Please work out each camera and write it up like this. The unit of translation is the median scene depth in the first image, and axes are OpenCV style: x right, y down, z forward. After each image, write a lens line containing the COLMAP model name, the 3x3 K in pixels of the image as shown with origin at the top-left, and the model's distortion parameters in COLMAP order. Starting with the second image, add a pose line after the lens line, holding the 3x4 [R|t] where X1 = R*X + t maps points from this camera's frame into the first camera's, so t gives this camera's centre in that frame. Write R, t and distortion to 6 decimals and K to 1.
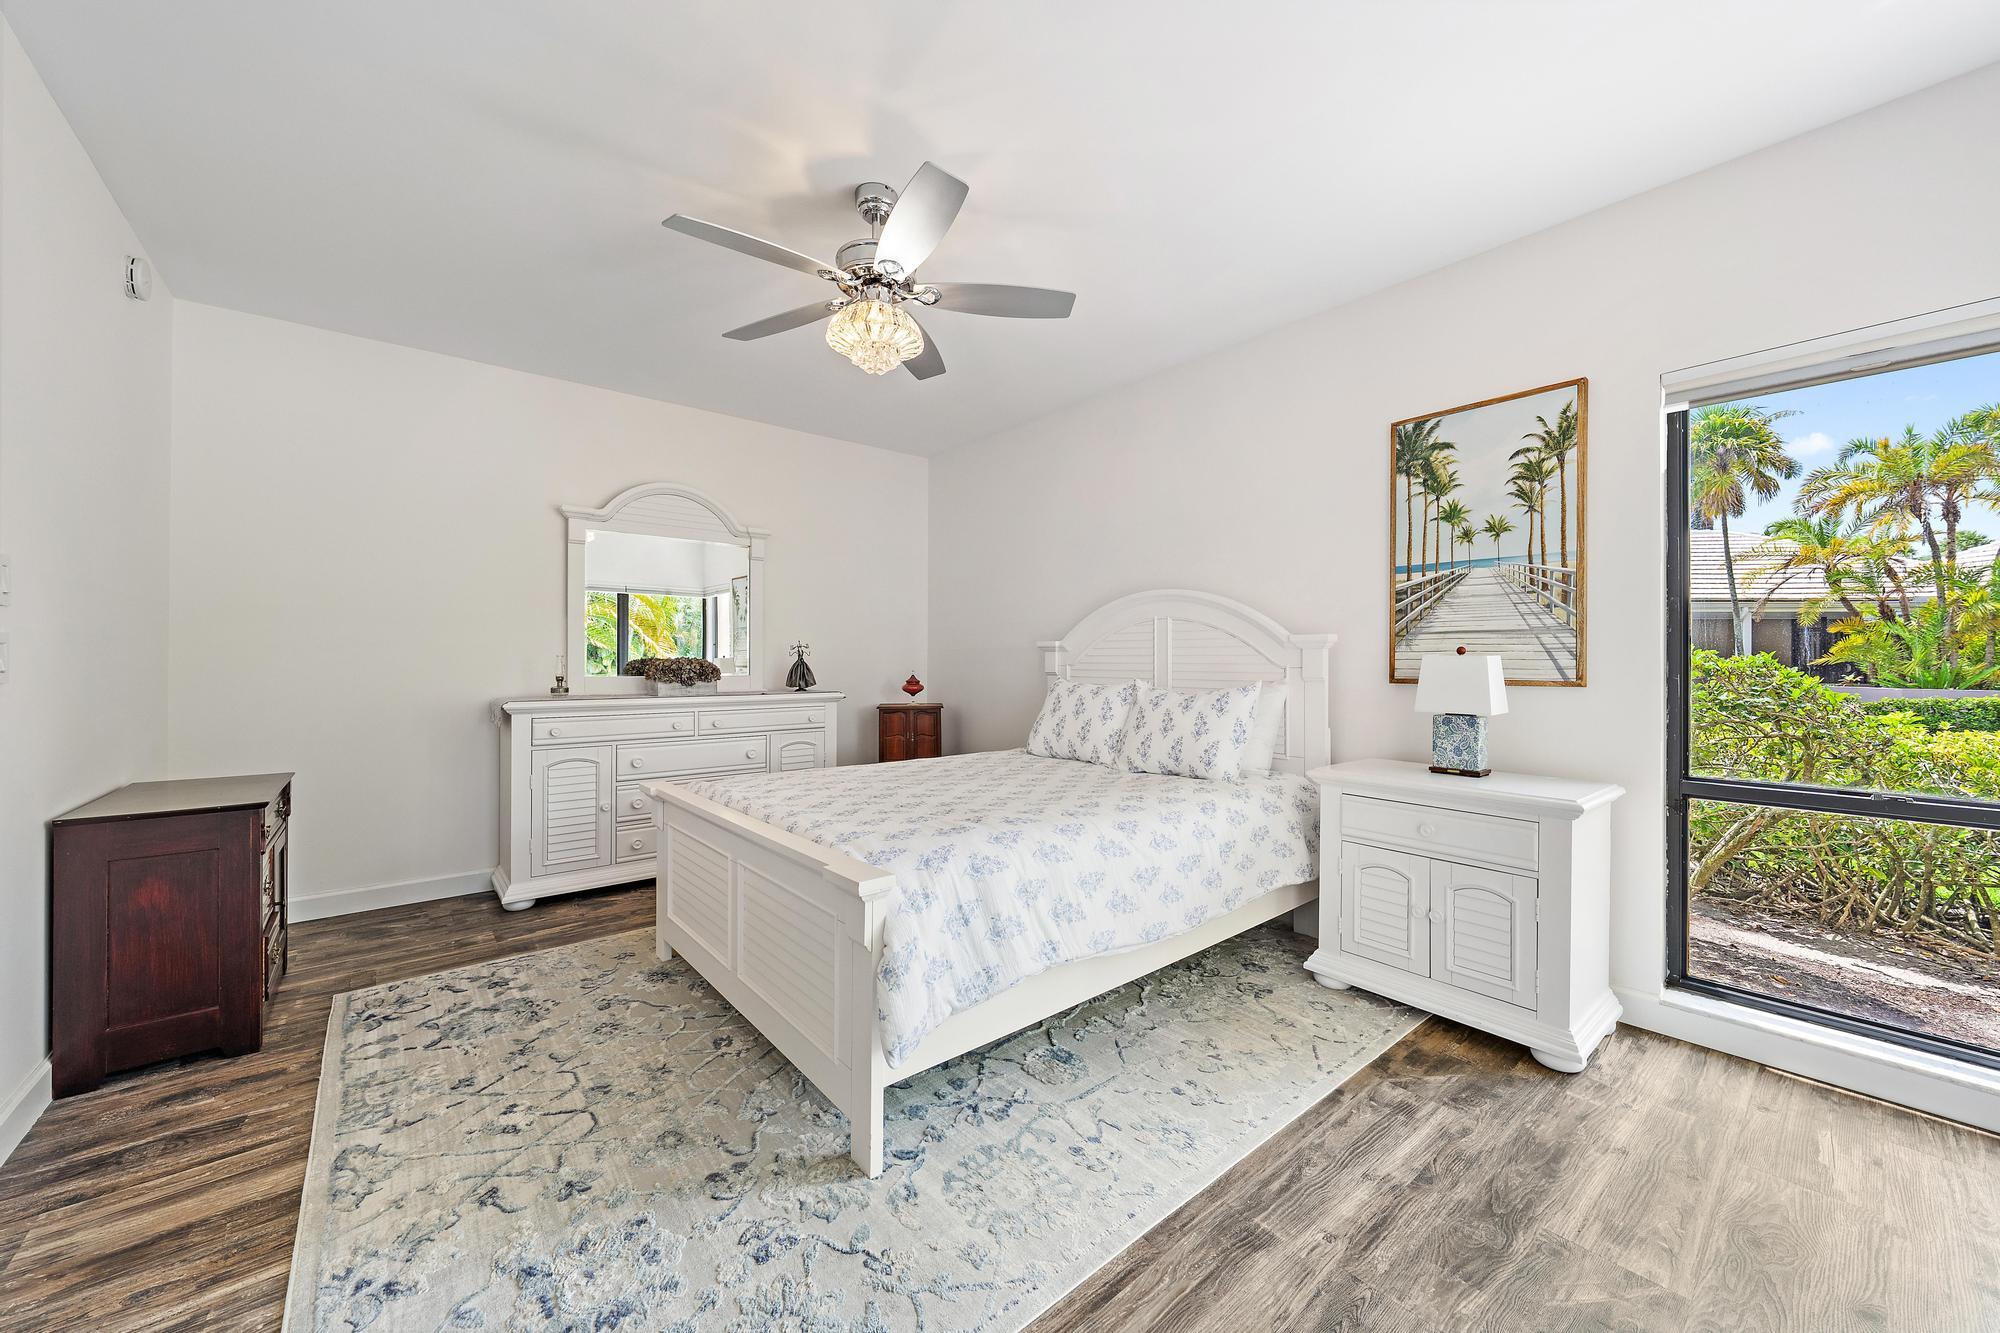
lens RADIAL K [[699.3, 0, 1002.7], [0, 699.3, 659.4], [0, 0, 1]] dist [-0.000045, -0.000014]
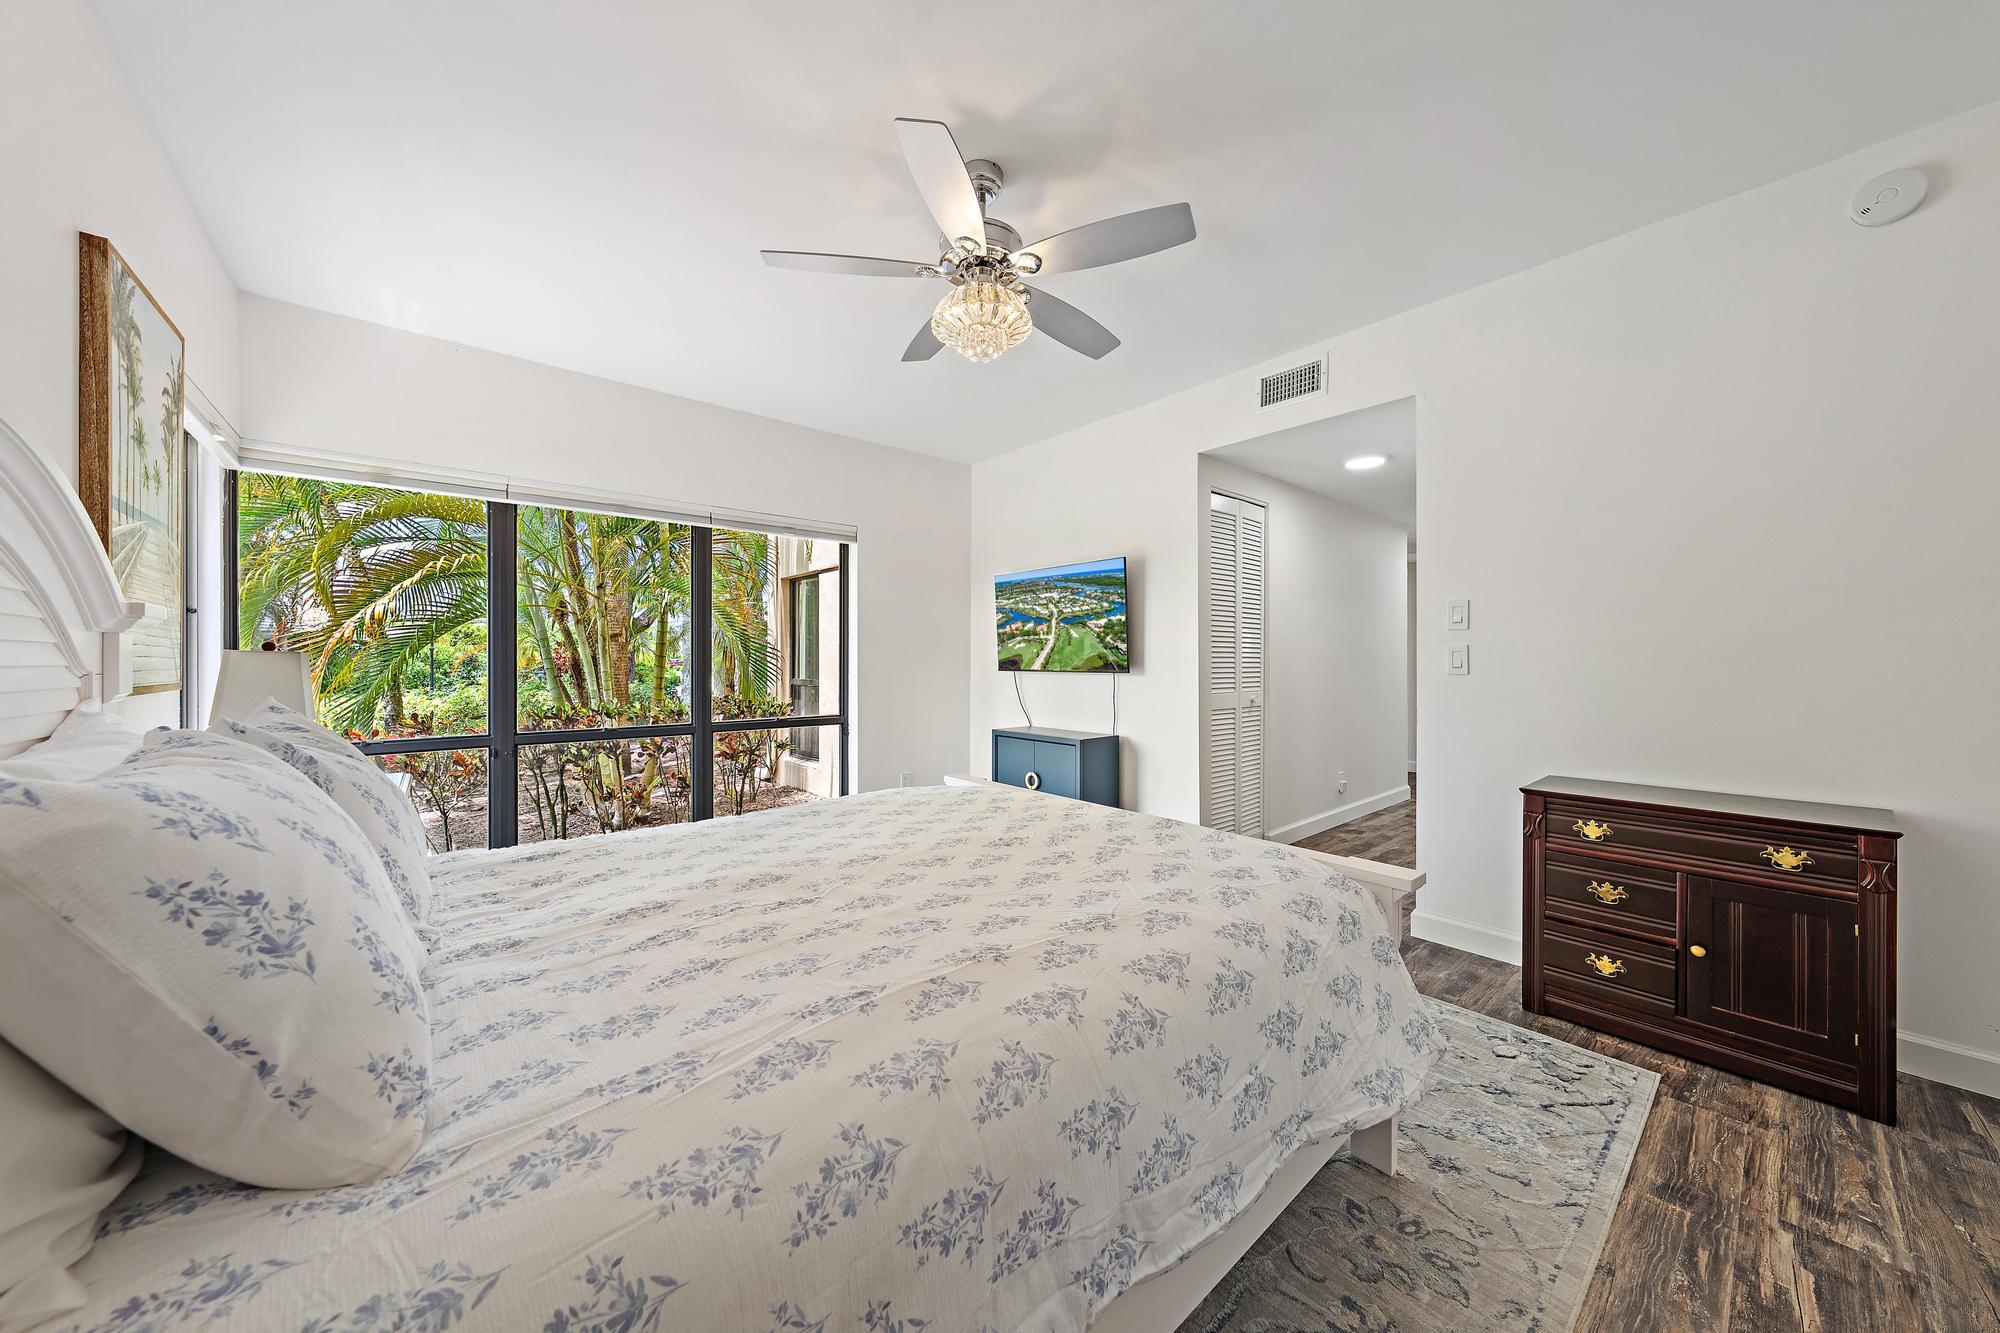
lens RADIAL K [[710.5, 0, 996.9], [0, 710.5, 654.9], [0, 0, 1]] dist [0.000412, 0.000057]
pose [[-0.999997, 0.000189, 0.002267, -0.175580], [0.000177, 0.999988, -0.004883, 0.000204], [-0.002268, -0.004883, -0.999986, 1.664602]]
